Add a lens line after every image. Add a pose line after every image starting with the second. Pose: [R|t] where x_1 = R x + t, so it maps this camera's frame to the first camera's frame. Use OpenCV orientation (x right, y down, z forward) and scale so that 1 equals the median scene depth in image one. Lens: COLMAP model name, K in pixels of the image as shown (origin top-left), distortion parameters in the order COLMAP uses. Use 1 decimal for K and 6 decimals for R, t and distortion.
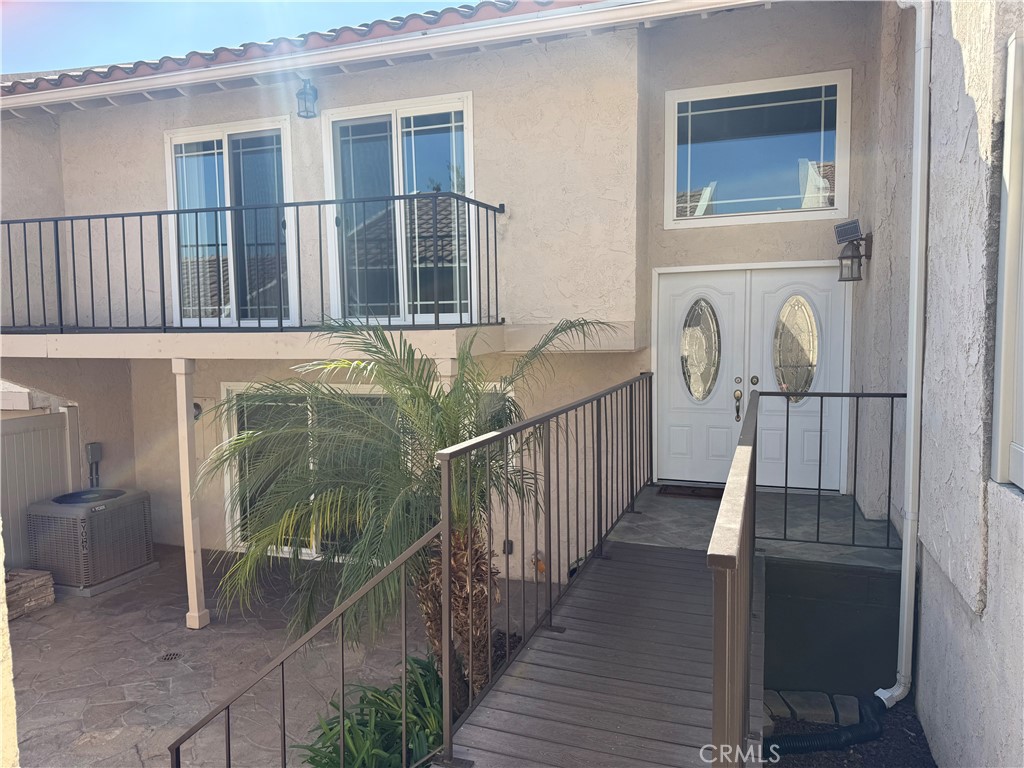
lens RADIAL K [[711.8, 0, 508.2], [0, 711.8, 387.1], [0, 0, 1]] dist [0.011427, -0.004201]
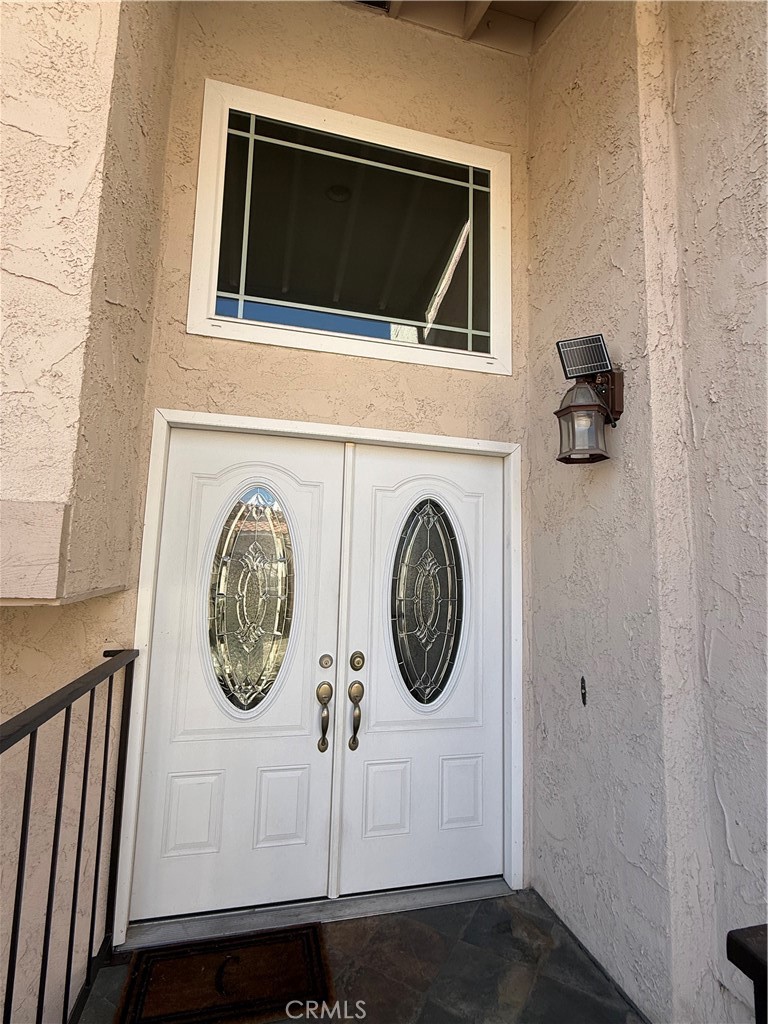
lens RADIAL K [[514.2, 0, 379.1], [0, 514.2, 517.9], [0, 0, 1]] dist [0.006833, 0.001126]
pose [[0.838330, 0.096695, 0.536519, 0.156300], [0.004713, 0.982822, -0.184495, -0.041051], [-0.545142, 0.157196, 0.823474, 0.679331]]
